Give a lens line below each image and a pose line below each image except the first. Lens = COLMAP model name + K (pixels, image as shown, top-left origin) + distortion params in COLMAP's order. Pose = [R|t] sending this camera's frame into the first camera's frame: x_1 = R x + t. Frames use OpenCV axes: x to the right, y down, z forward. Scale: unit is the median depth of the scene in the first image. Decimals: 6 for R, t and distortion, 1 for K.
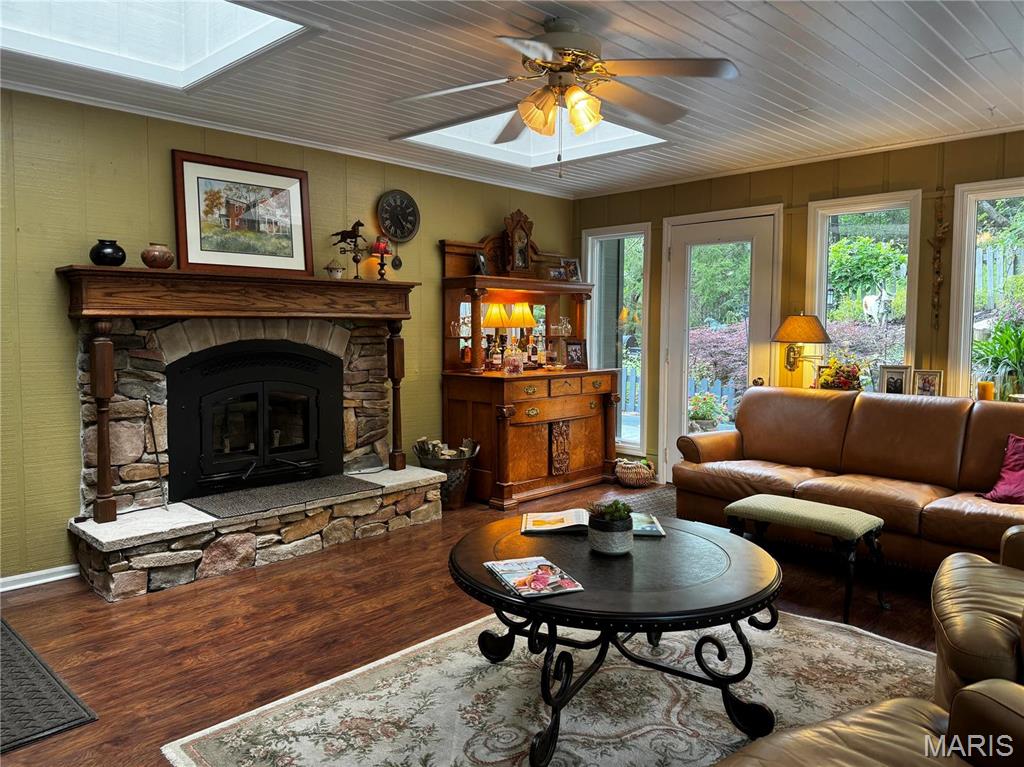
lens RADIAL K [[725.2, 0, 506.7], [0, 725.2, 379.7], [0, 0, 1]] dist [0.120683, -0.243019]
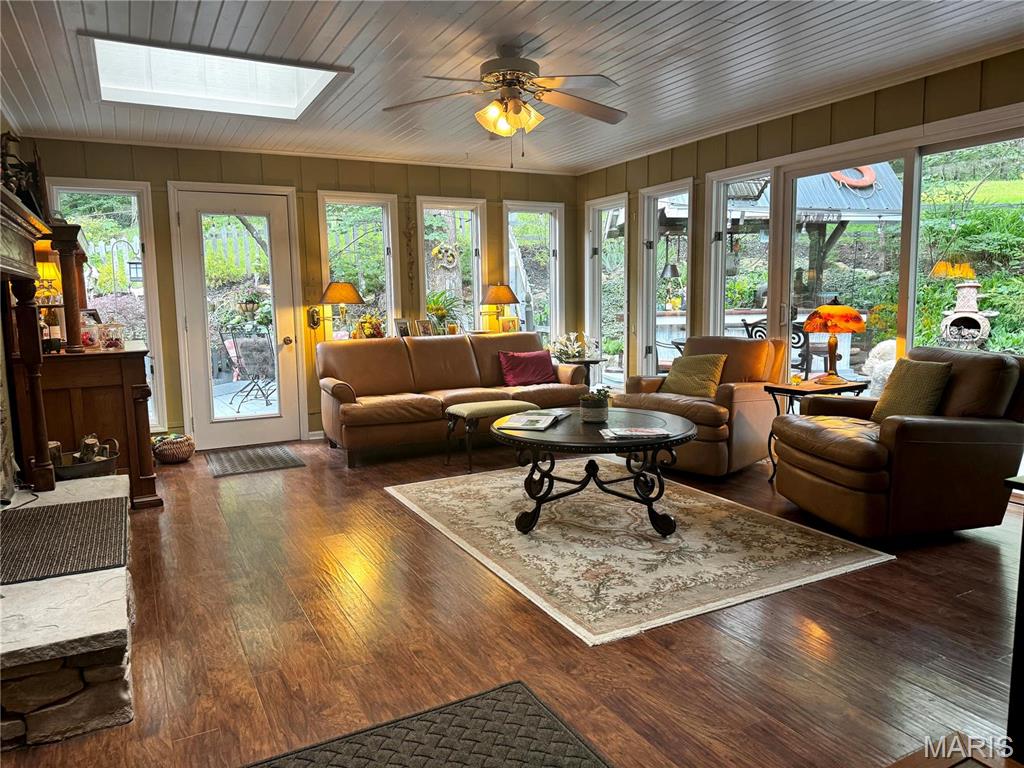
lens RADIAL K [[725.2, 0, 506.7], [0, 725.2, 380.2], [0, 0, 1]] dist [0.120683, -0.243019]
pose [[0.288768, -0.104070, 0.951726, -0.897206], [0.090065, 0.992619, 0.081214, 0.003441], [-0.953153, 0.062265, 0.296009, 0.457299]]
